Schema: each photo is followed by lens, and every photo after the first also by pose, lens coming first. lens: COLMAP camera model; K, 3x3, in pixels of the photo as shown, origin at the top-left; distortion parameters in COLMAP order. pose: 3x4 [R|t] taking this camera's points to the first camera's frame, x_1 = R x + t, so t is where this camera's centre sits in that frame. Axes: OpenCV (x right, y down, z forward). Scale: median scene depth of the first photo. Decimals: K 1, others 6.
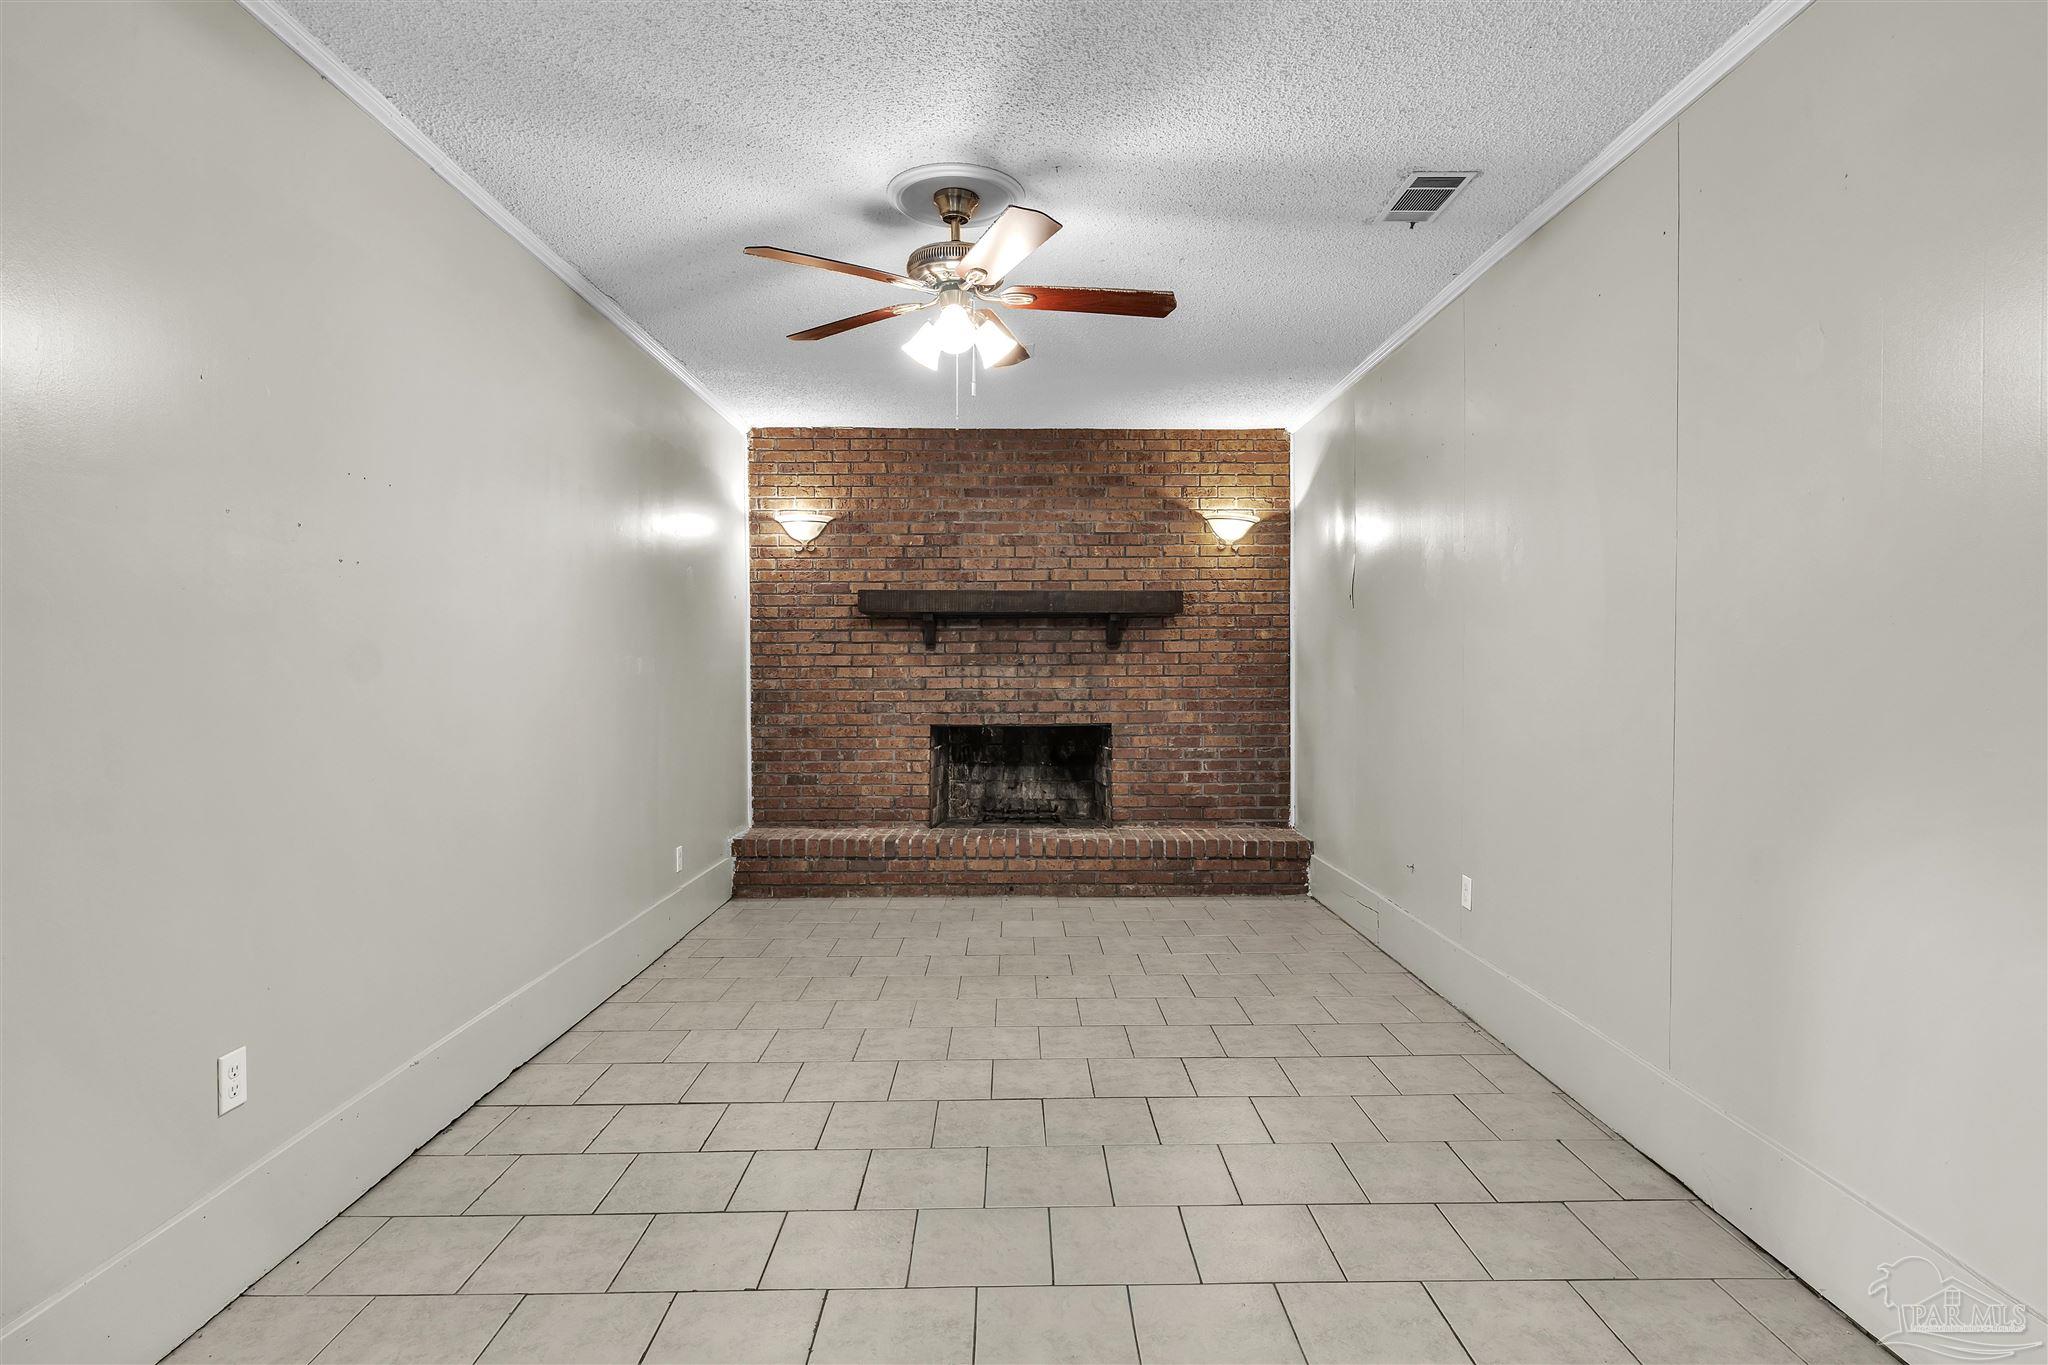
lens RADIAL K [[1028.9, 0, 1027.3], [0, 1028.9, 656.6], [0, 0, 1]] dist [-0.002633, 0.000023]
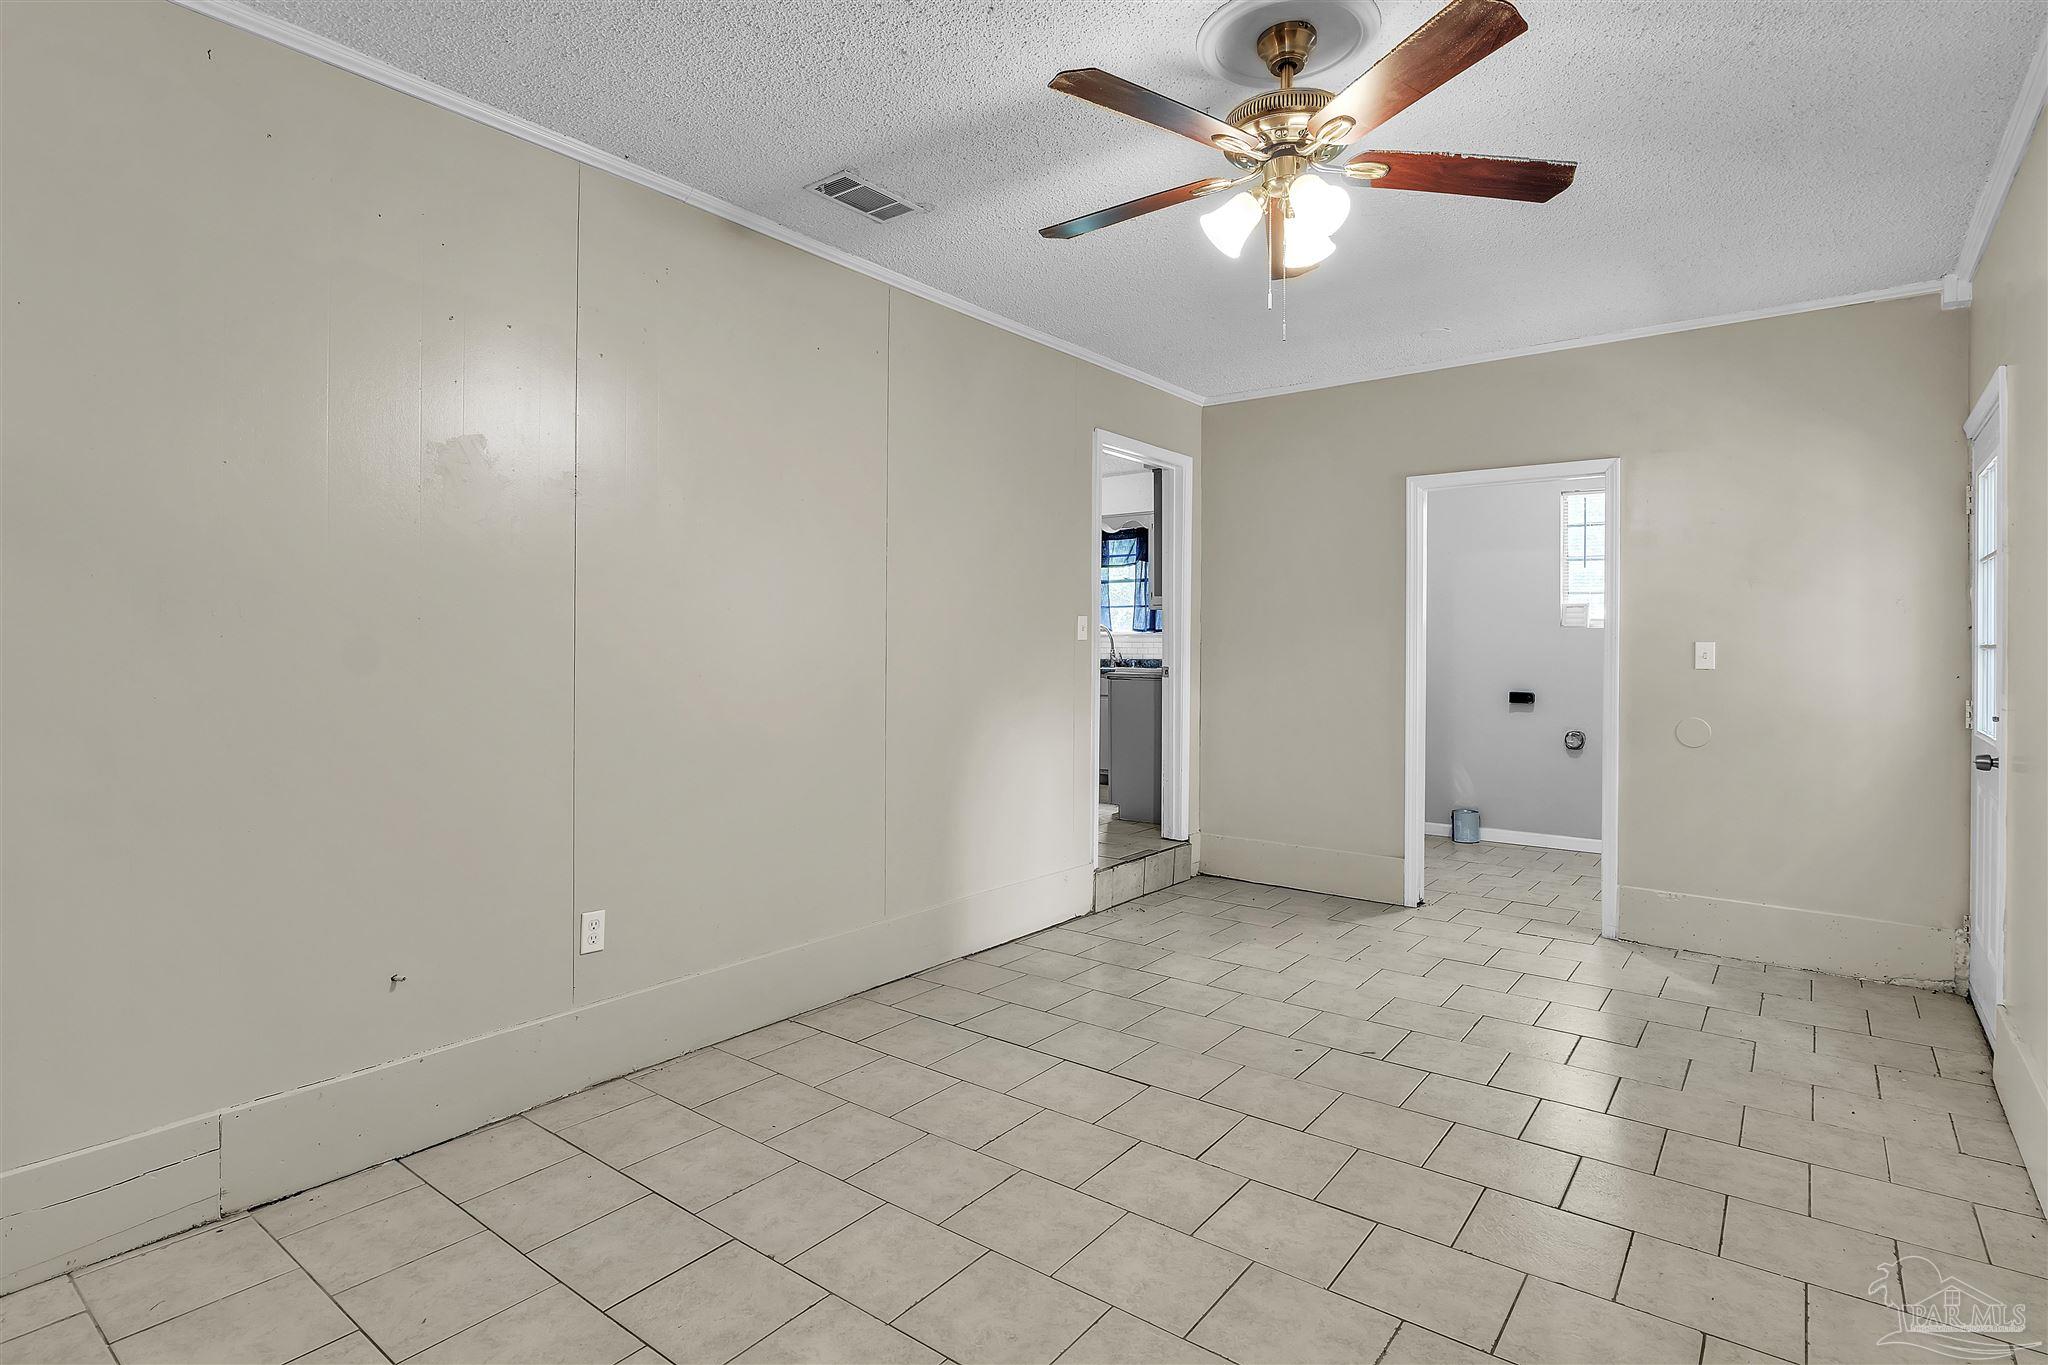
lens RADIAL K [[1028.9, 0, 1027.3], [0, 1028.9, 656.6], [0, 0, 1]] dist [-0.002633, 0.000023]
pose [[-0.782582, -0.008941, 0.622483, -0.371471], [-0.009642, 0.999951, 0.002241, 0.013721], [-0.622472, -0.004248, -0.782630, 1.623506]]
